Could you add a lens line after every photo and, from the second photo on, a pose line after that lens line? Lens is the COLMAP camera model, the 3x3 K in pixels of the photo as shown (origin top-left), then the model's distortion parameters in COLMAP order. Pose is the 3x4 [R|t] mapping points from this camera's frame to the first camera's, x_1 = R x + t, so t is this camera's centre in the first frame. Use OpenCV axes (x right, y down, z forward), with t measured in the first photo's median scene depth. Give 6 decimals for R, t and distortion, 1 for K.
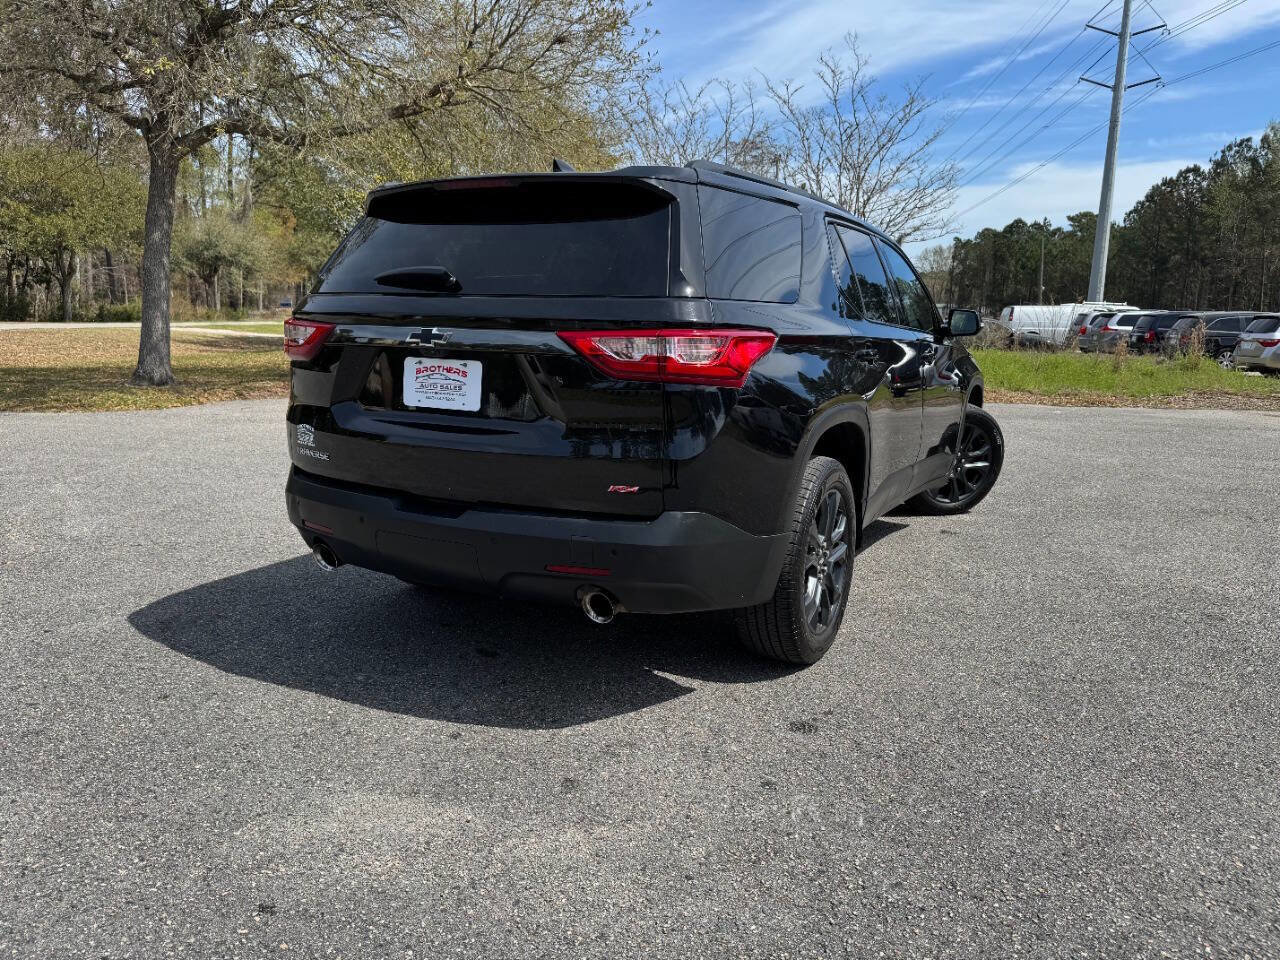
lens RADIAL K [[911.8, 0, 666.0], [0, 911.8, 492.6], [0, 0, 1]] dist [0.018226, -0.022192]
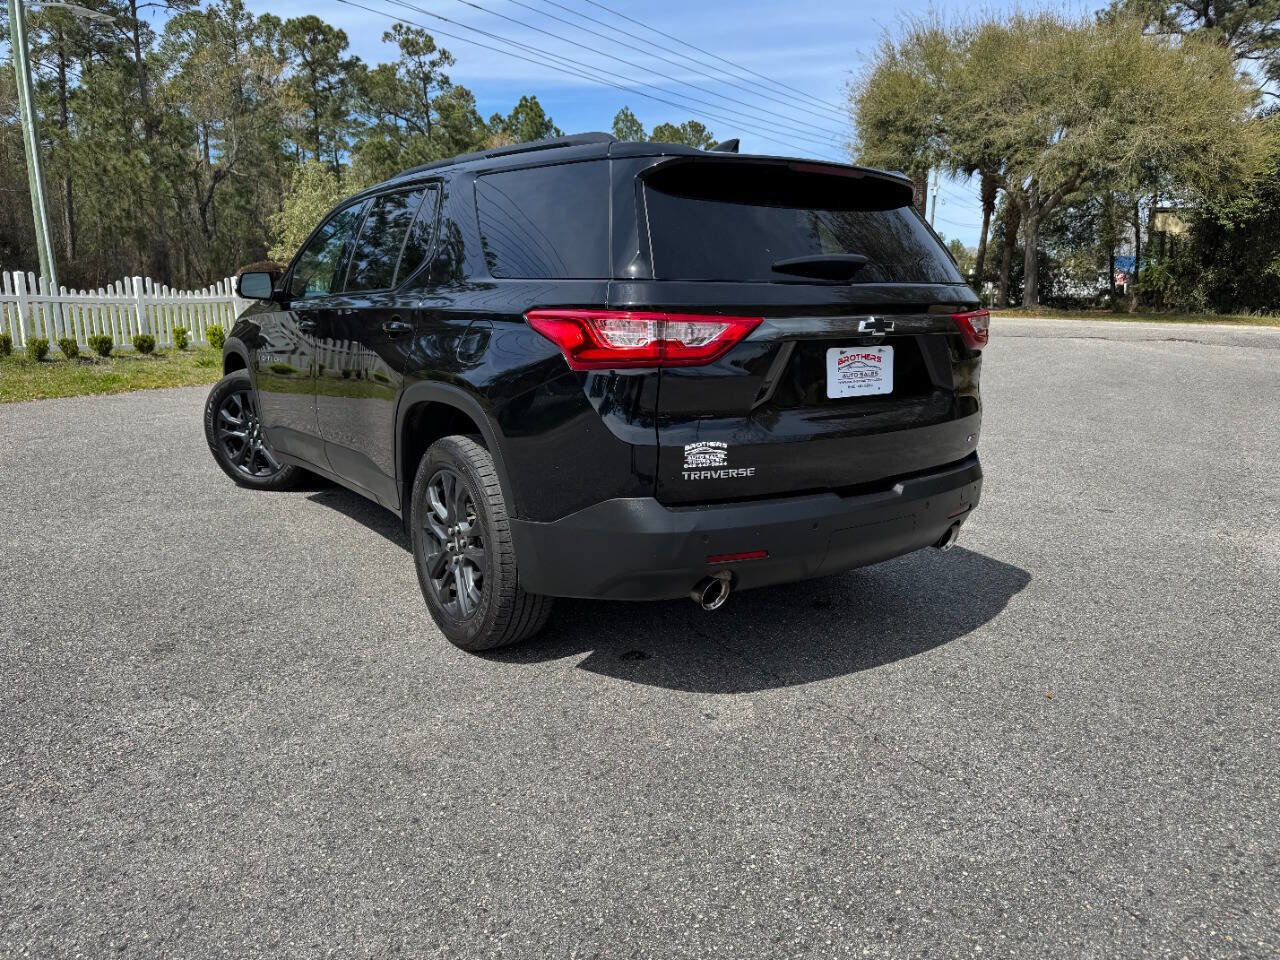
lens RADIAL K [[911.8, 0, 645.1], [0, 911.8, 482.0], [0, 0, 1]] dist [0.018226, -0.022192]
pose [[0.453958, -0.203884, 0.867383, -1.215425], [0.173619, 0.975050, 0.138326, -0.175157], [-0.873944, 0.087800, 0.478030, 0.709373]]
